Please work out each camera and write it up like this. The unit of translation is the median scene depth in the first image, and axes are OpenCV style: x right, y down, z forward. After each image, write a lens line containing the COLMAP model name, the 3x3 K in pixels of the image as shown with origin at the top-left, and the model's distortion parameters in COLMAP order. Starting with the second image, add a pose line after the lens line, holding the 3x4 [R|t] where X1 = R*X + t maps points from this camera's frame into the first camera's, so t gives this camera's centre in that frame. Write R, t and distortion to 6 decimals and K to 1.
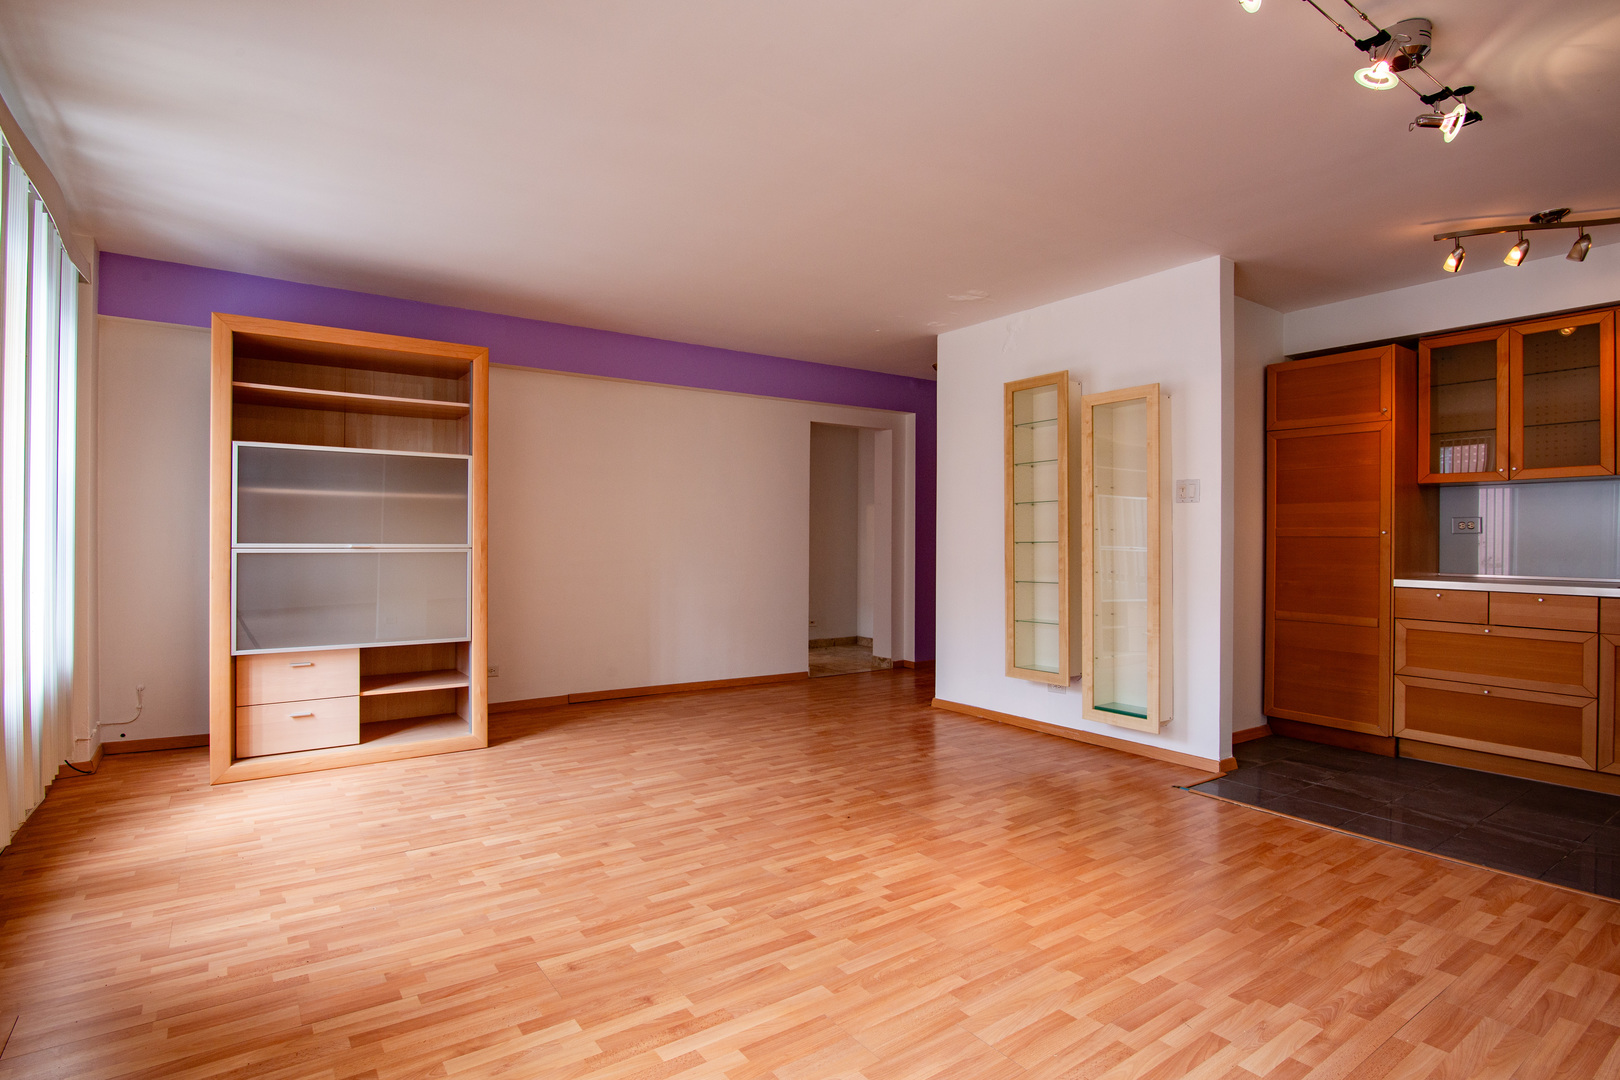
lens RADIAL K [[793.2, 0, 802.4], [0, 793.2, 541.2], [0, 0, 1]] dist [-0.020274, -0.000230]
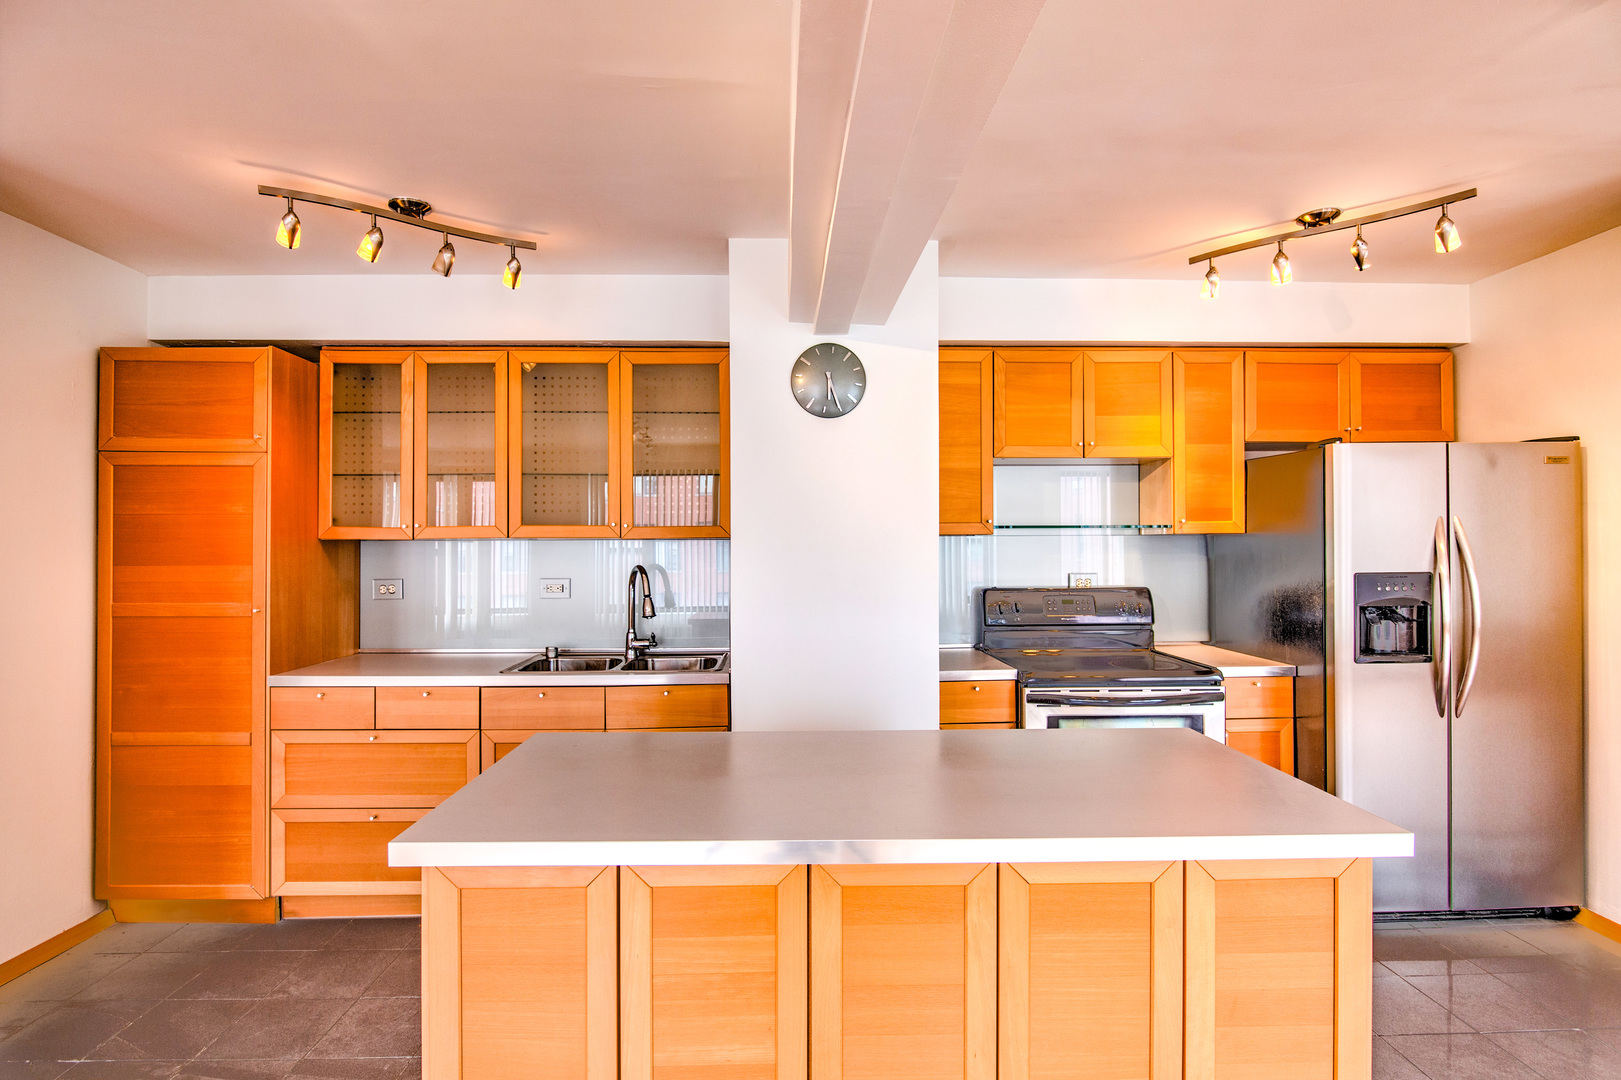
lens RADIAL K [[797.8, 0, 788.8], [0, 797.8, 544.3], [0, 0, 1]] dist [-0.009504, -0.000145]
pose [[0.555725, -0.005265, 0.831350, 0.481827], [0.009821, 0.999952, -0.000232, -0.076181], [-0.831308, 0.008294, 0.555750, 0.236263]]
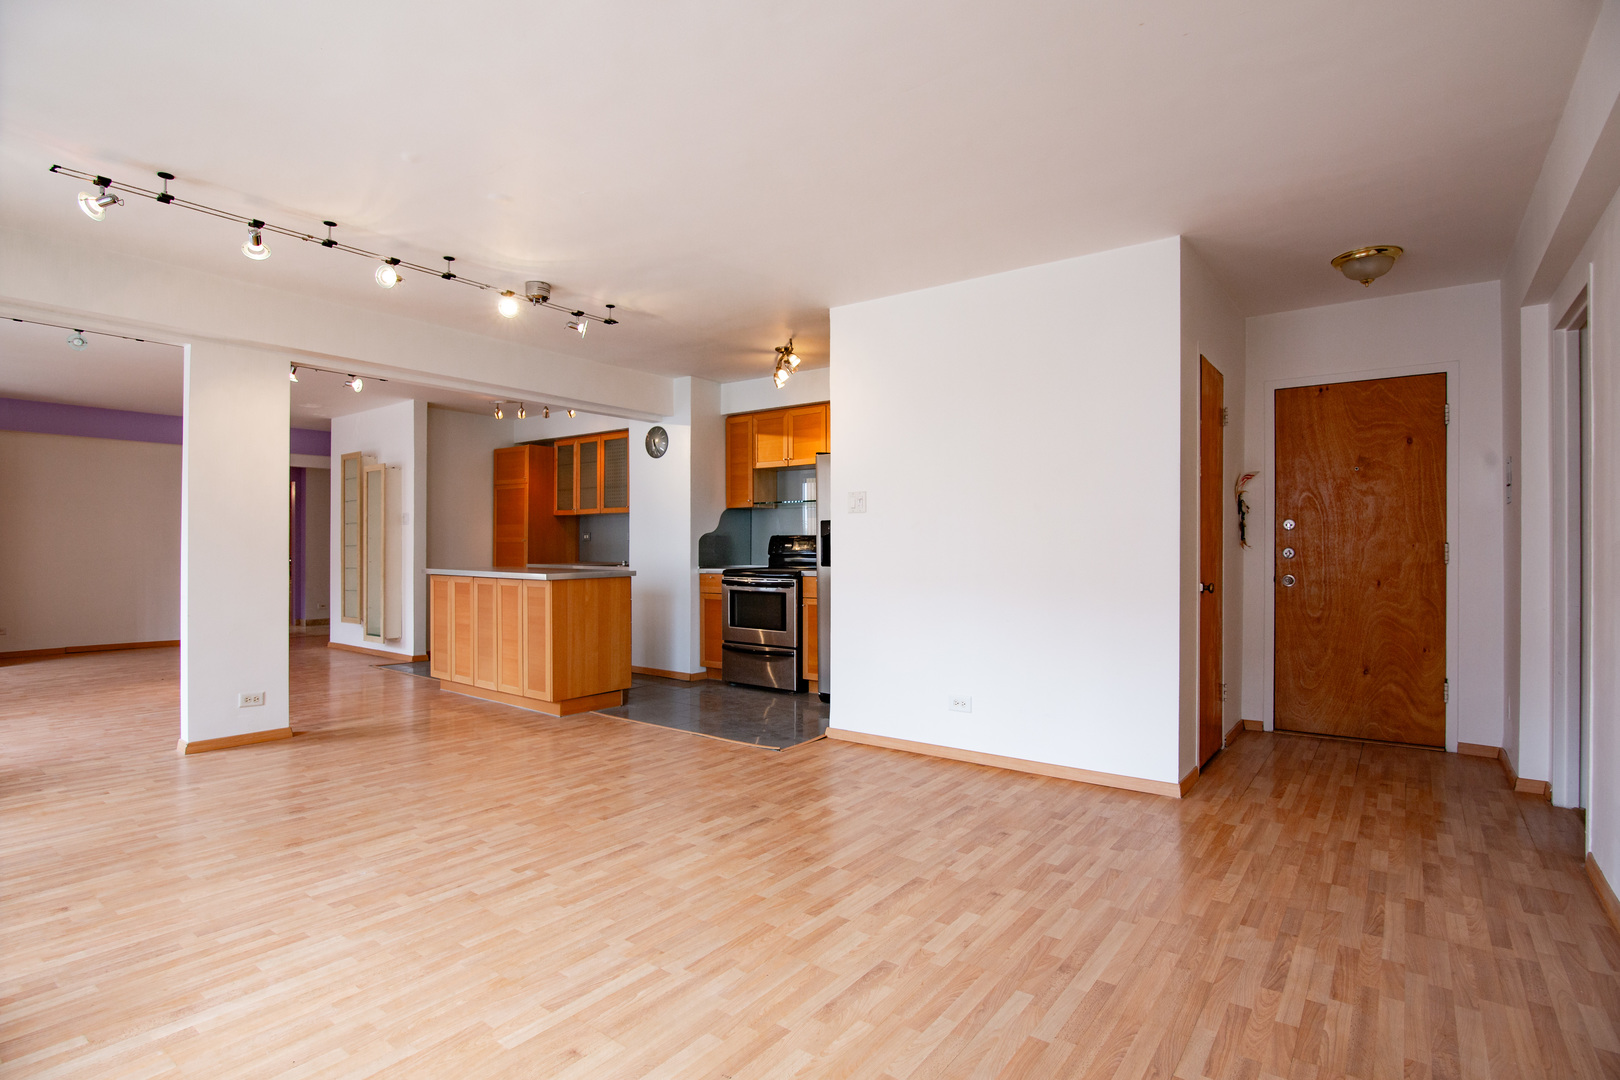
lens RADIAL K [[793.2, 0, 802.4], [0, 793.2, 541.2], [0, 0, 1]] dist [-0.020274, -0.000230]
pose [[0.953875, -0.002702, 0.300191, 0.948646], [0.005189, 0.999959, -0.007487, 0.011347], [-0.300158, 0.008699, 0.953850, -1.279241]]
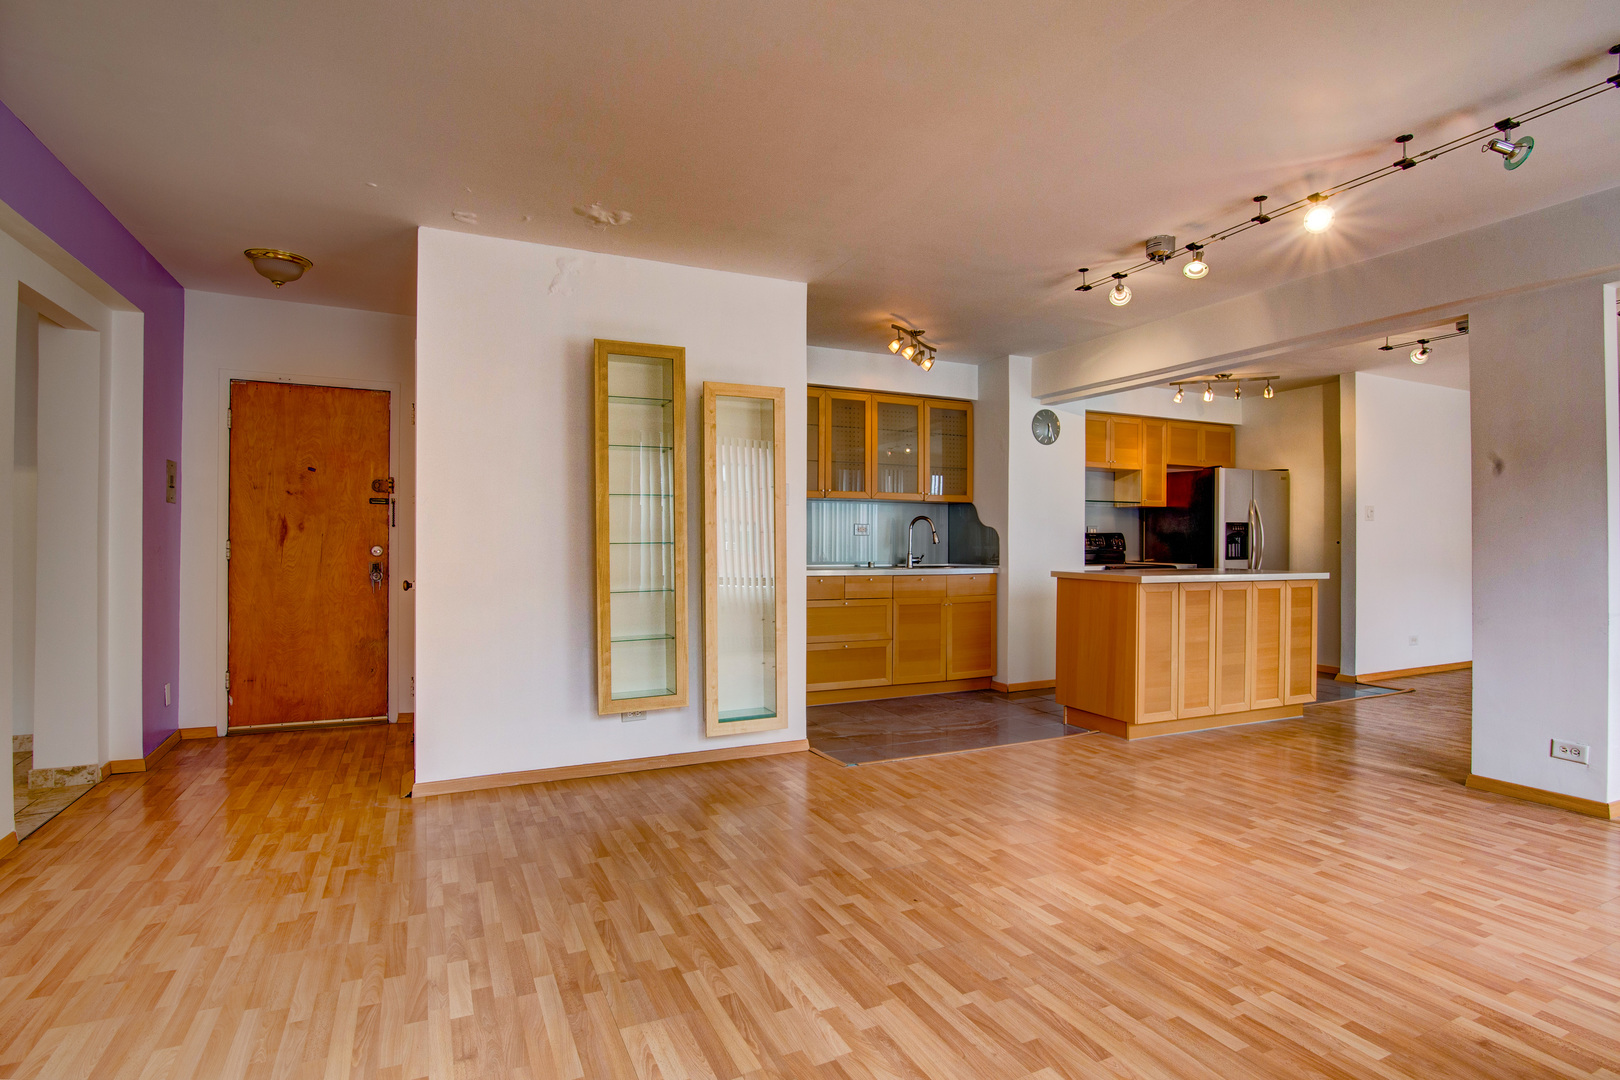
lens RADIAL K [[847.8, 0, 780.1], [0, 847.8, 539.5], [0, 0, 1]] dist [-0.020789, 0.000582]
pose [[0.171849, -0.001746, 0.985122, -0.720359], [-0.000144, 0.999998, 0.001797, -0.004919], [-0.985123, -0.000451, 0.171849, 0.916362]]
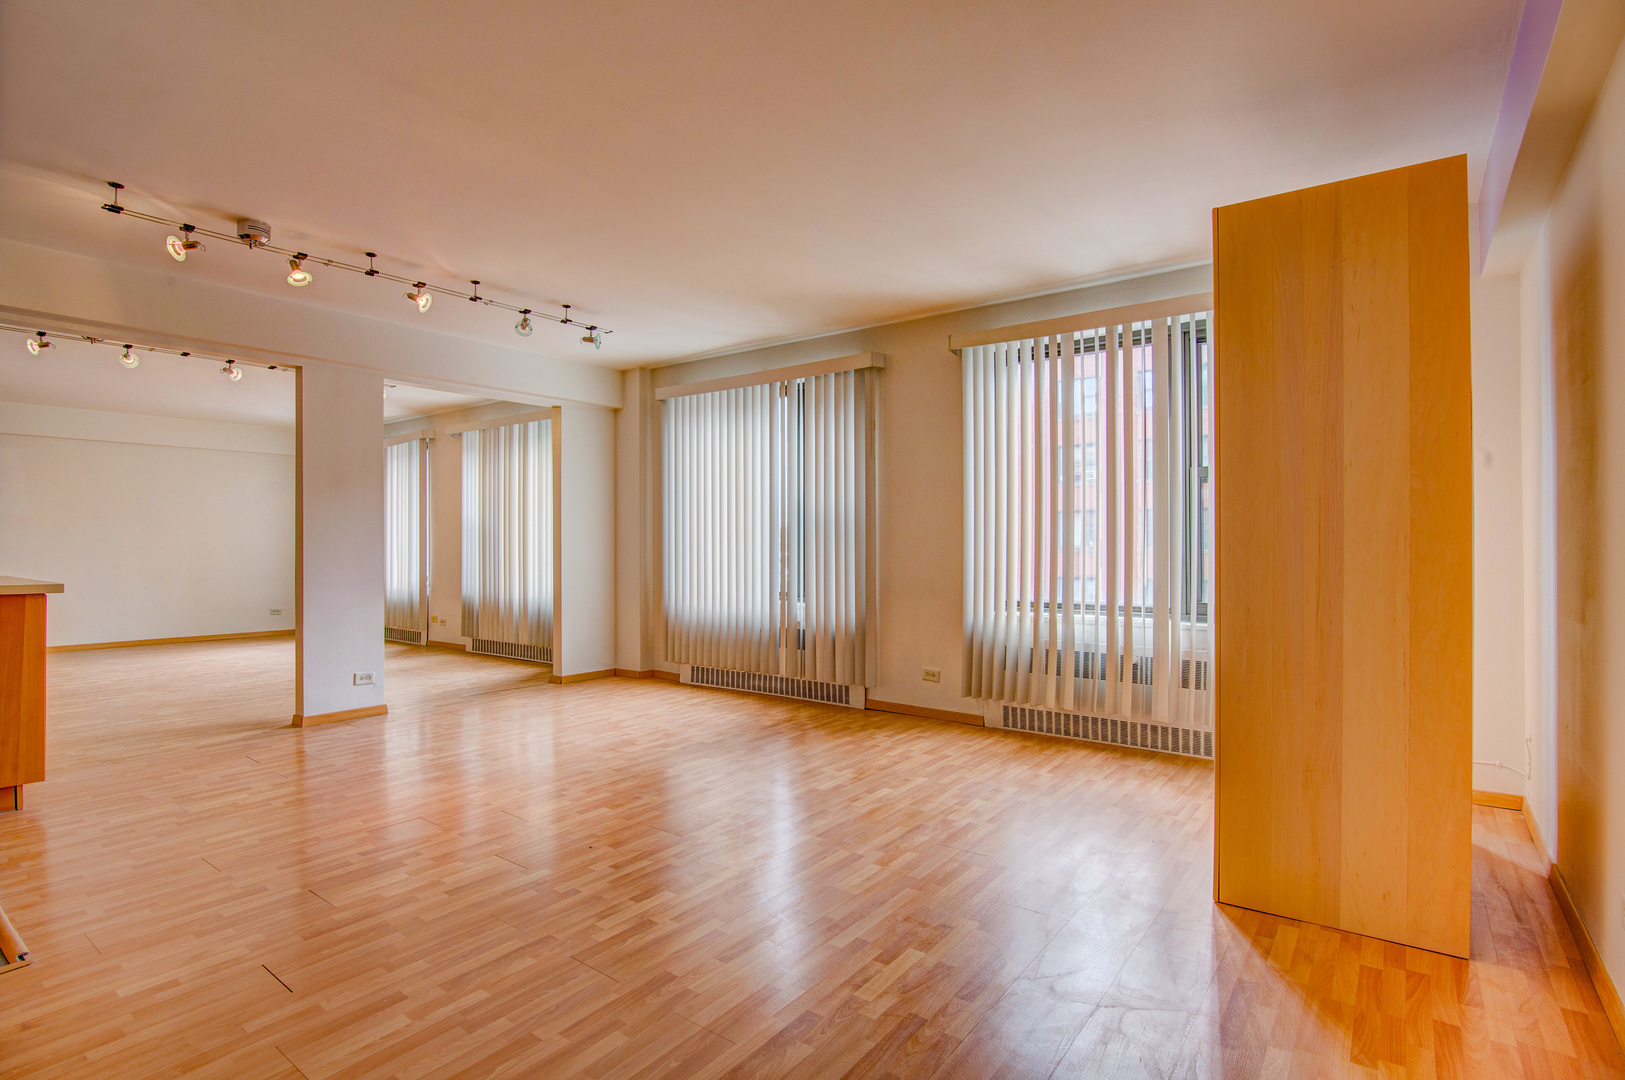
lens RADIAL K [[767.1, 0, 812.5], [0, 767.1, 540.0], [0, 0, 1]] dist [-0.004031, -0.000345]
pose [[-0.945733, -0.004195, -0.324916, 0.098764], [-0.004541, 0.999990, 0.000306, -0.014908], [0.324912, 0.001765, -0.945743, 1.800004]]
